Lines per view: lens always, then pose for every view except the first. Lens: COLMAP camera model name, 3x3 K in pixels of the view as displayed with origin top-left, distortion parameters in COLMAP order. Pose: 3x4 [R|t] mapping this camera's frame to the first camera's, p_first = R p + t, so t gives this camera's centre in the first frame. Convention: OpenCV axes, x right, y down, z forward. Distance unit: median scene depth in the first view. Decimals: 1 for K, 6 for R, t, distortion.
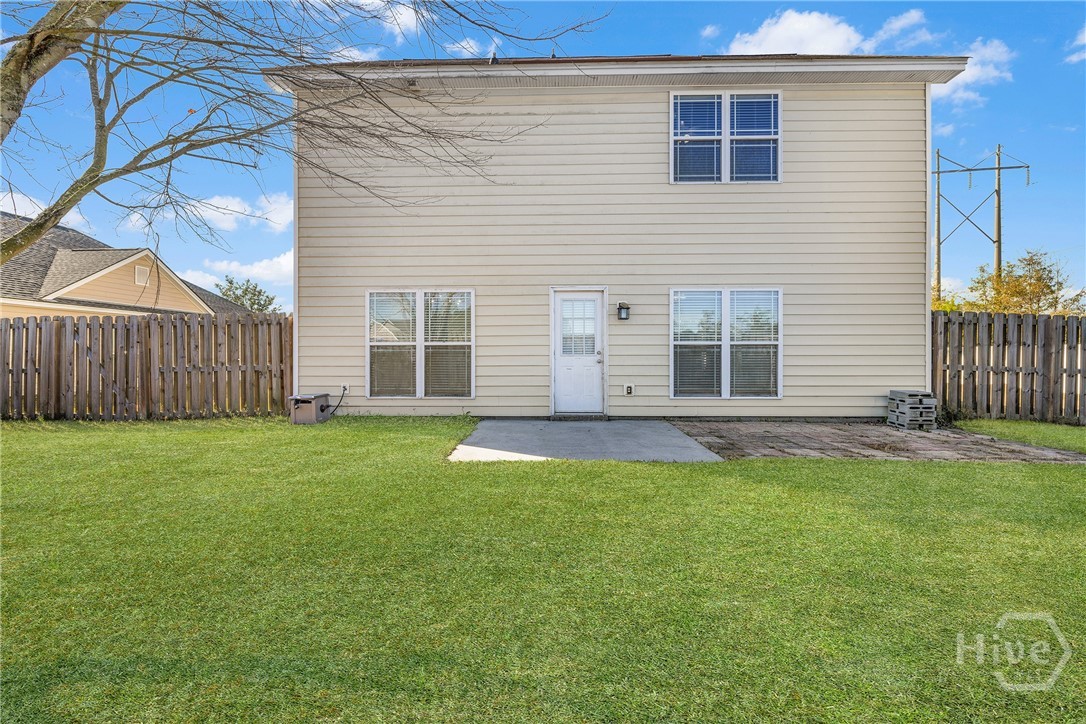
lens RADIAL K [[387.0, 0, 543.0], [0, 387.0, 365.0], [0, 0, 1]] dist [-0.000565, -0.000022]
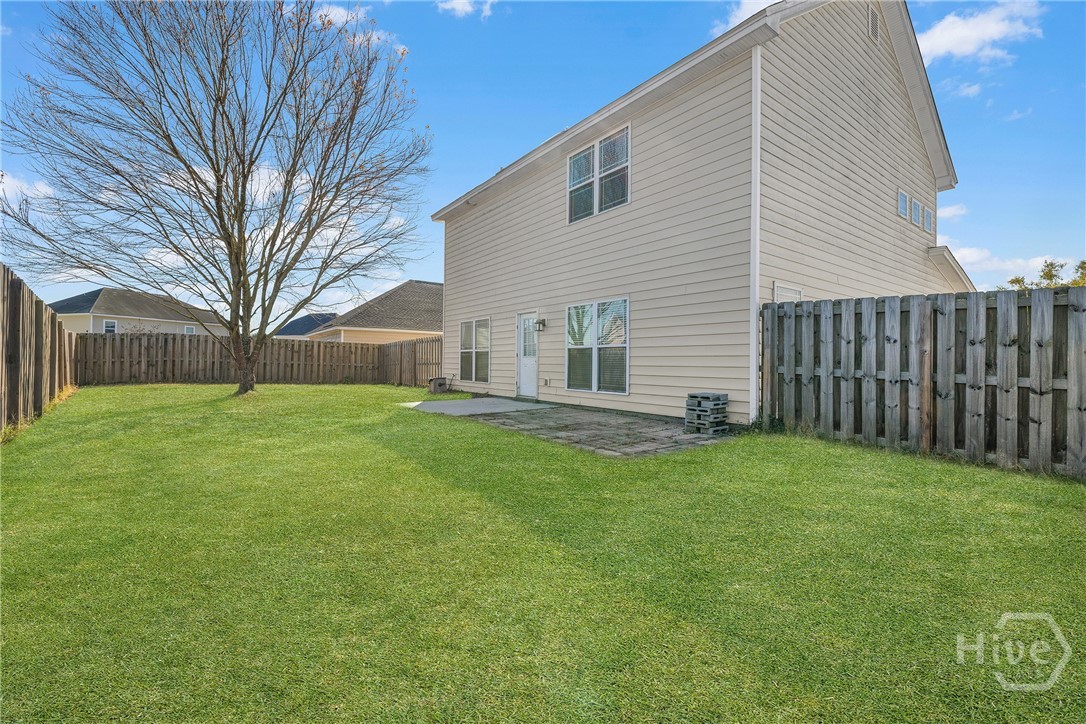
lens RADIAL K [[461.6, 0, 542.3], [0, 461.6, 360.8], [0, 0, 1]] dist [0.000453, -0.000004]
pose [[0.612130, 0.002202, -0.790754, 1.518738], [-0.009471, 0.999945, -0.004547, -0.004246], [0.790701, 0.010273, 0.612117, -0.018690]]
